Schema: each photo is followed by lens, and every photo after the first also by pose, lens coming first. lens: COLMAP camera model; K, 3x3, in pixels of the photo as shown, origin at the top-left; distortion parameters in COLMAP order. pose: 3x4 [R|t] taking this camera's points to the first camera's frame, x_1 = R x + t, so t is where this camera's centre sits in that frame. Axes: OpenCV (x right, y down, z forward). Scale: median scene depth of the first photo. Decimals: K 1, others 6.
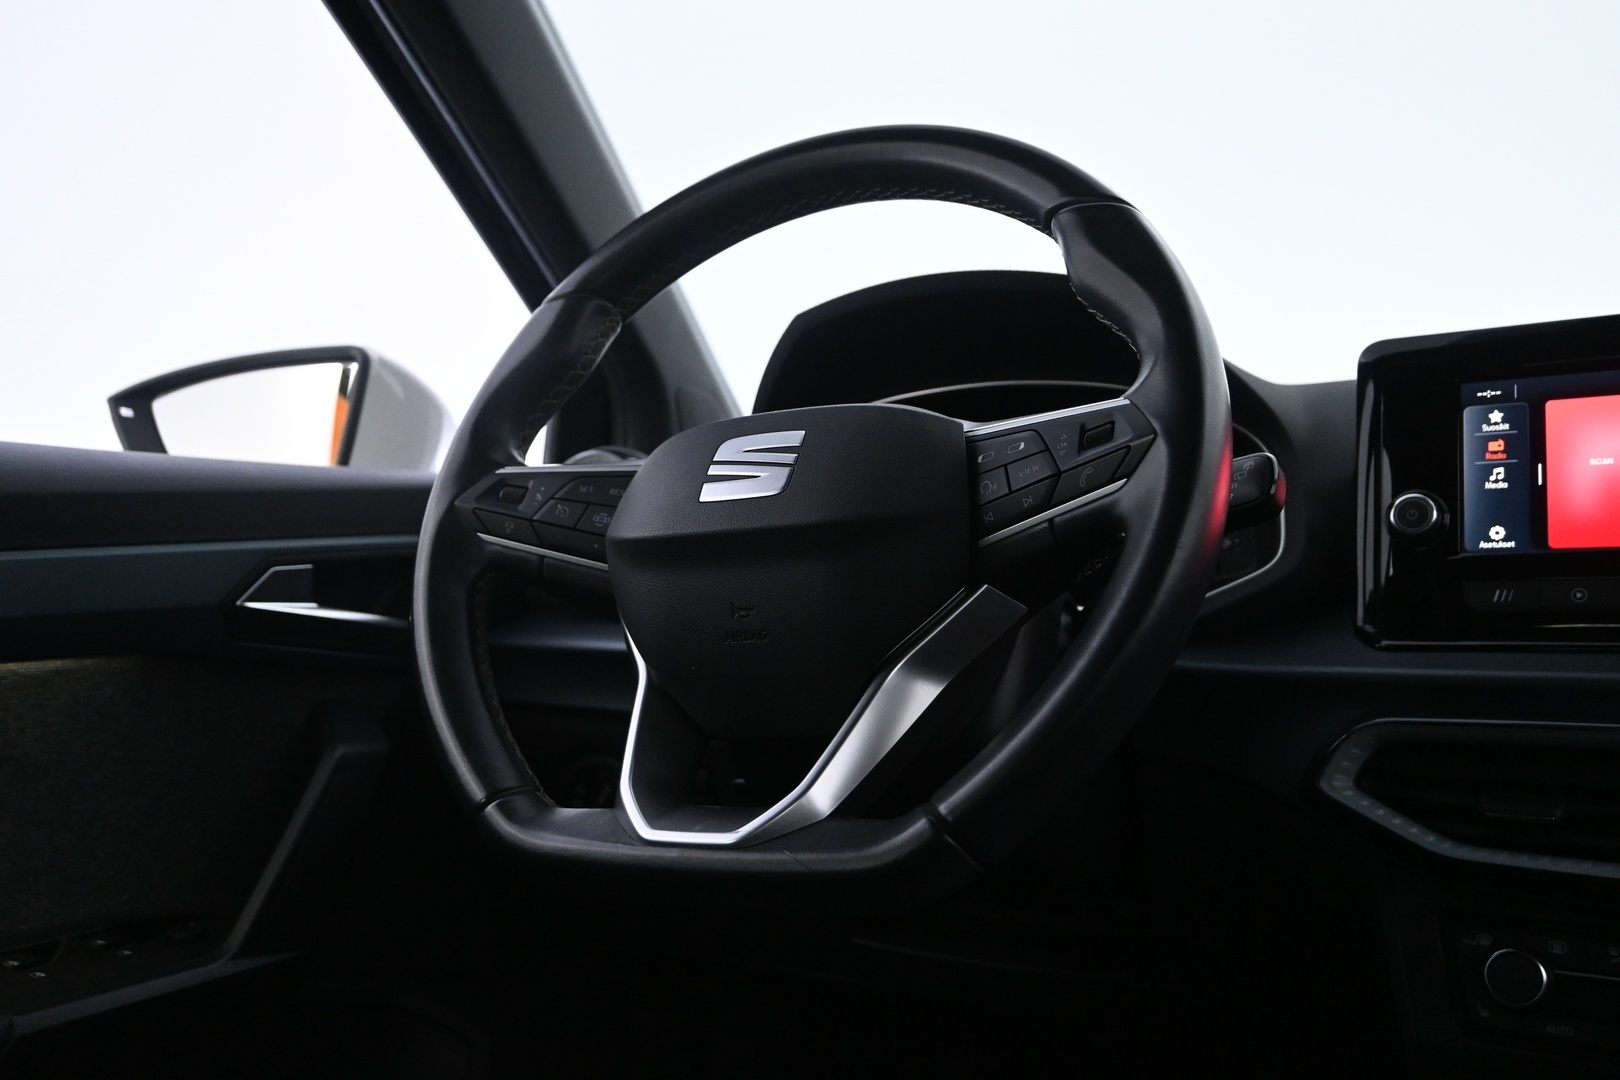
lens RADIAL K [[1322.6, 0, 810.0], [0, 1322.6, 540.0], [0, 0, 1]] dist [0.000470, 0.000038]
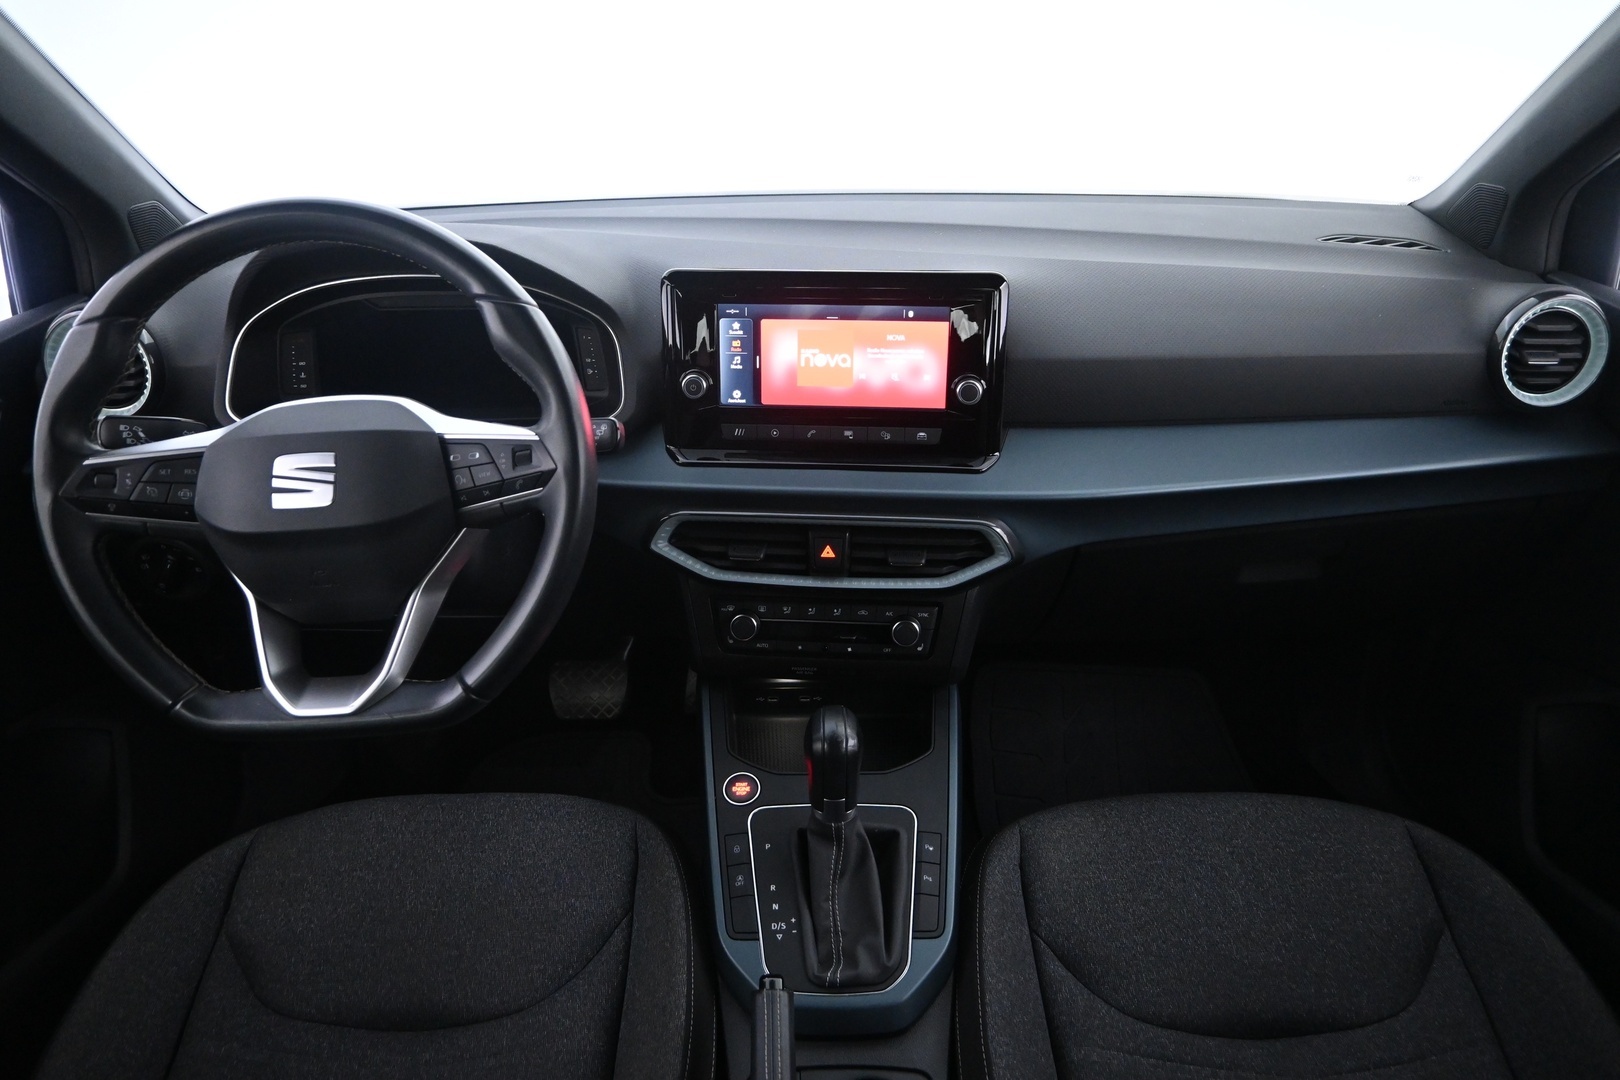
lens RADIAL K [[1108.5, 0, 818.2], [0, 1108.5, 543.3], [0, 0, 1]] dist [0.002839, 0.001169]
pose [[0.877302, -0.209289, 0.431903, -0.083104], [-0.021562, 0.881815, 0.471102, -0.561825], [-0.479455, -0.422611, 0.769105, -0.315933]]
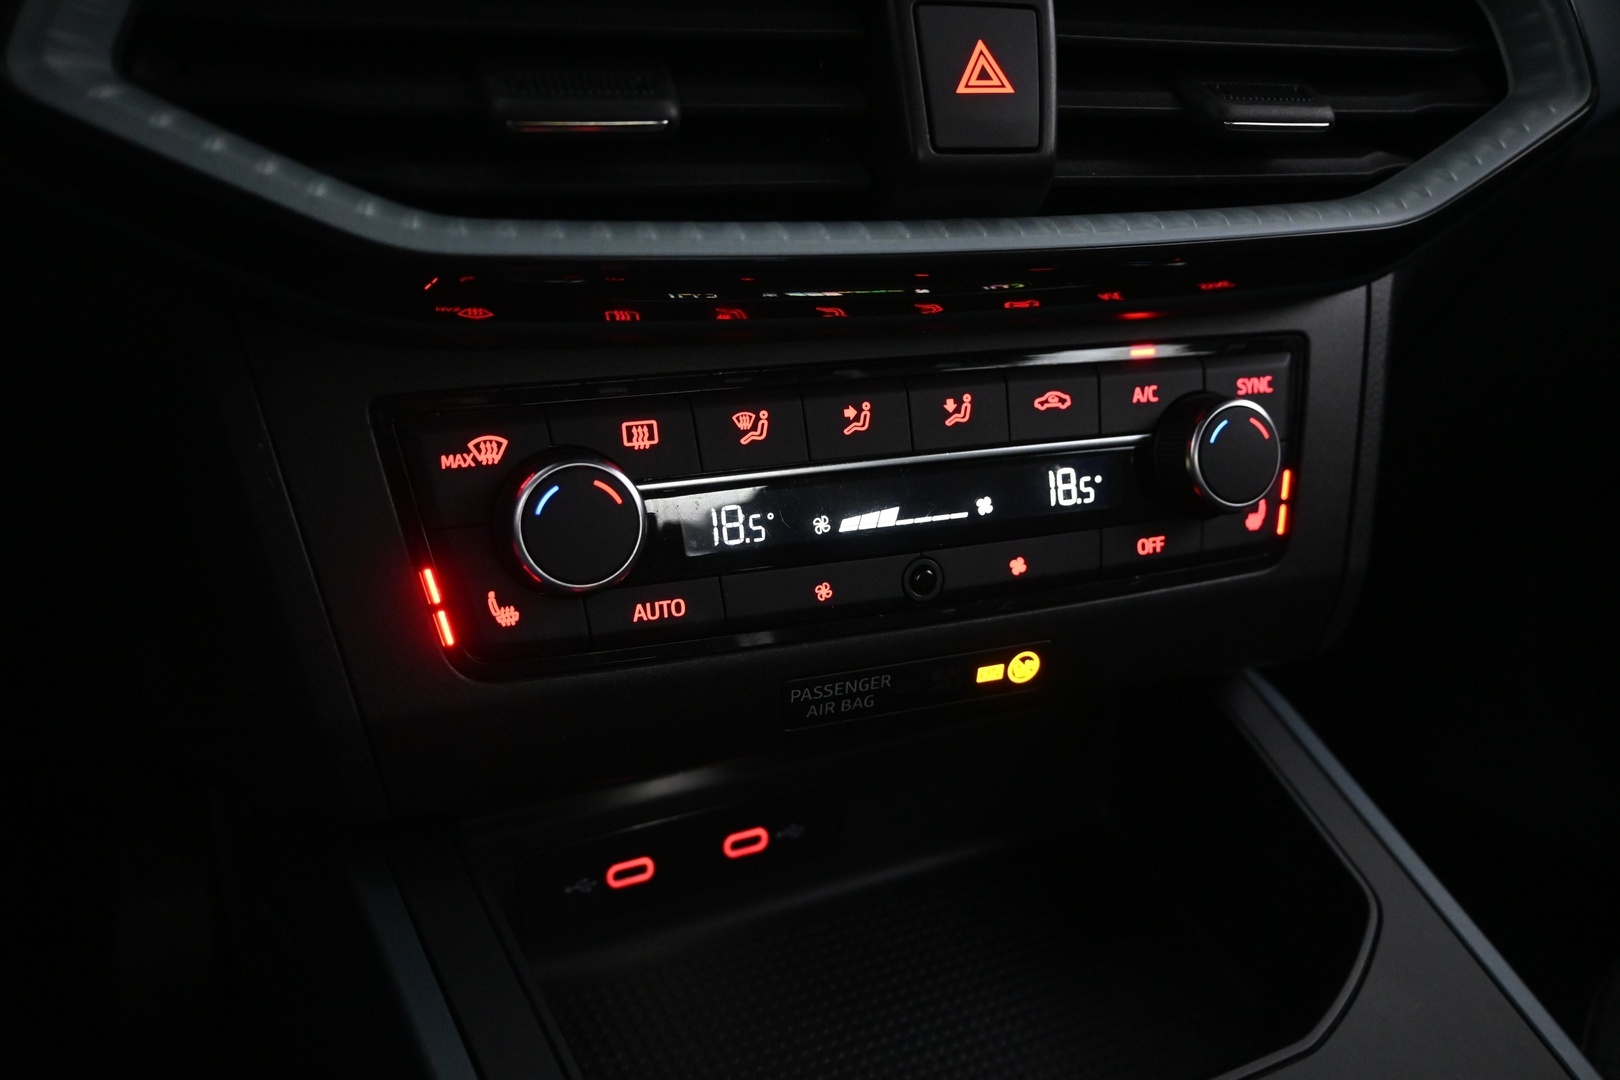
lens RADIAL K [[1377.7, 0, 813.2], [0, 1377.7, 565.4], [0, 0, 1]] dist [0.007728, 0.008449]
pose [[0.566540, -0.280815, 0.774709, 0.212547], [-0.067856, 0.921051, 0.383484, 0.155712], [-0.821235, -0.269828, 0.502758, 0.656749]]
